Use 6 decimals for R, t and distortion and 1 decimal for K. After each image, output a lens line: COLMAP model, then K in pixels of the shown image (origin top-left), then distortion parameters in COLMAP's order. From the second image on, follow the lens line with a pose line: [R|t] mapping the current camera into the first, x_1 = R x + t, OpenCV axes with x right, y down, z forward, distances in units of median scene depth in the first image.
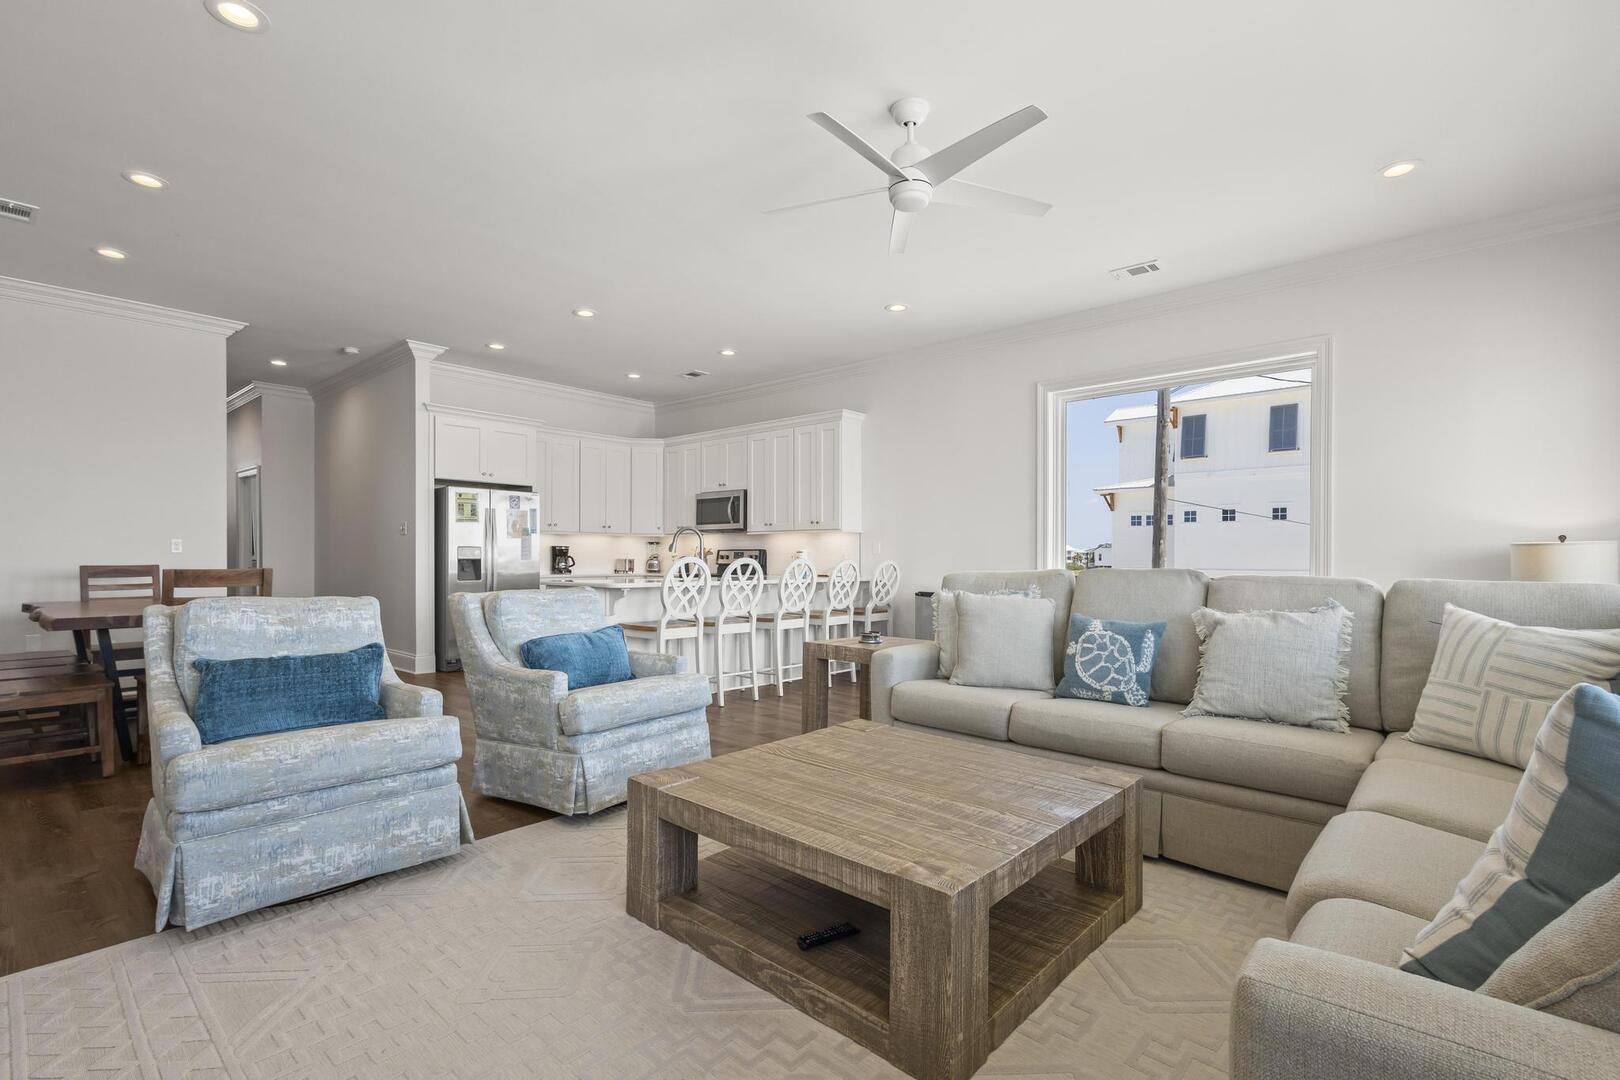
lens RADIAL K [[746.6, 0, 813.6], [0, 746.6, 553.7], [0, 0, 1]] dist [0.008494, -0.001357]
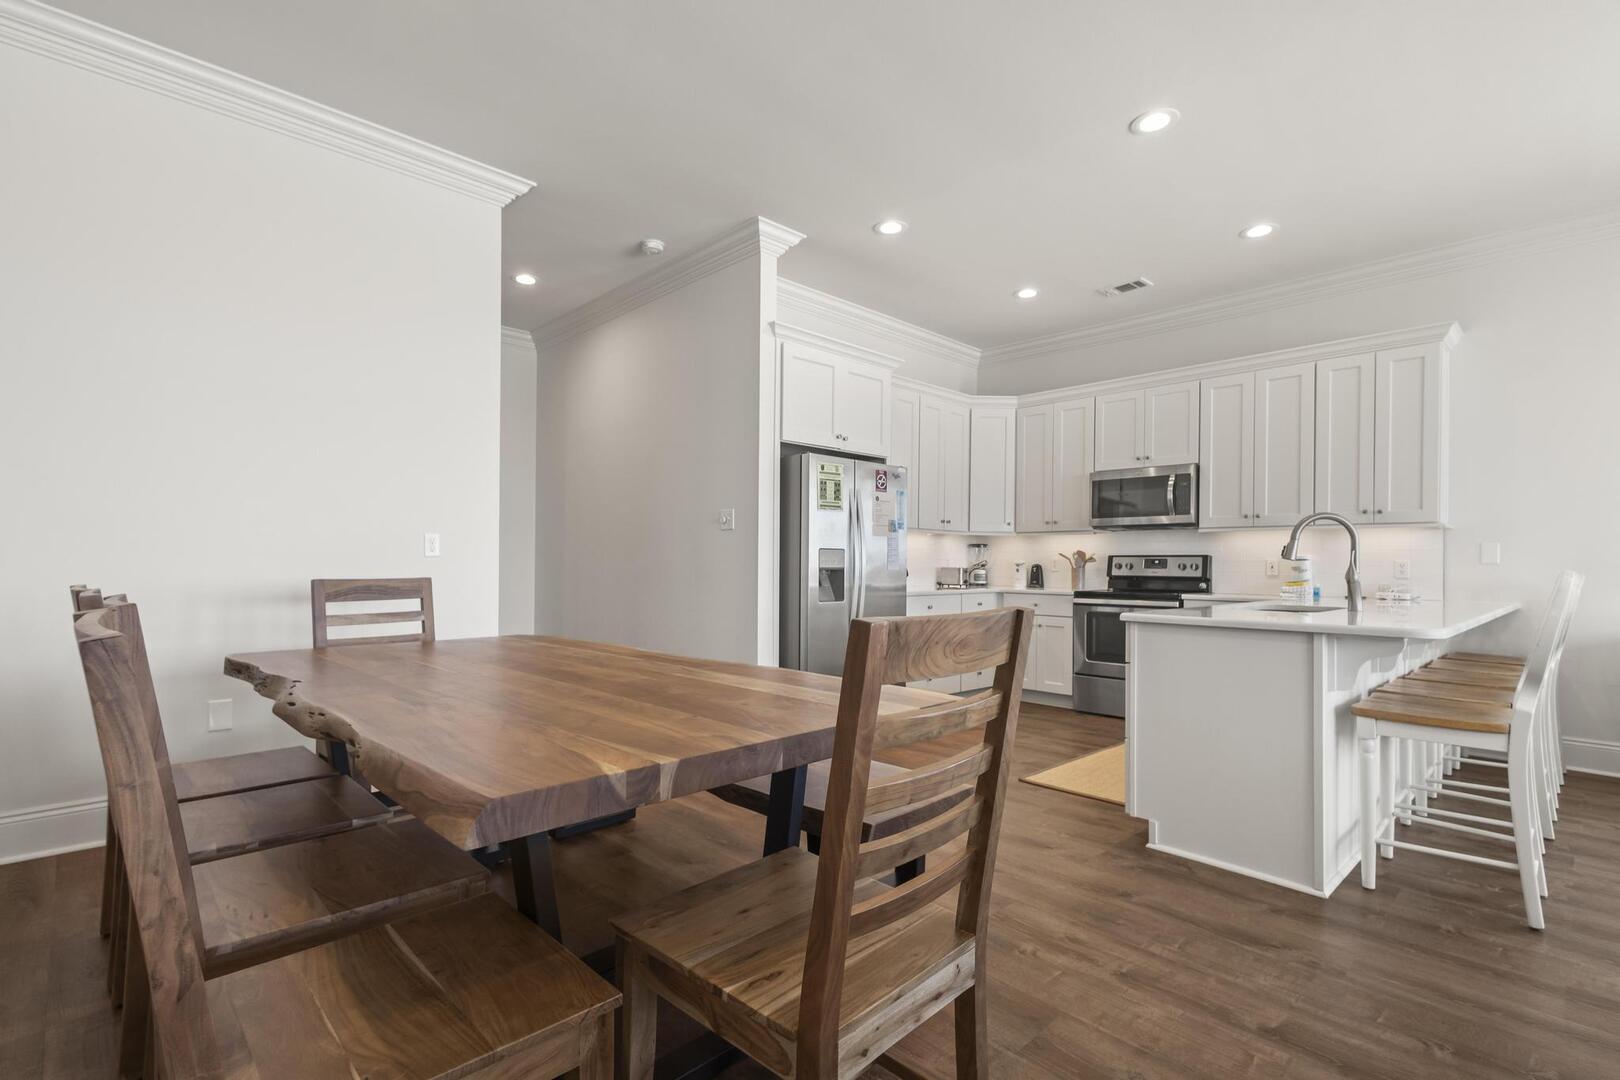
lens RADIAL K [[746.6, 0, 814.0], [0, 746.6, 554.6], [0, 0, 1]] dist [0.008494, -0.001357]
pose [[0.997126, 0.004673, -0.075619, -0.426750], [-0.005137, 0.999969, -0.005949, -0.000337], [0.075589, 0.006321, 0.997119, 0.363830]]
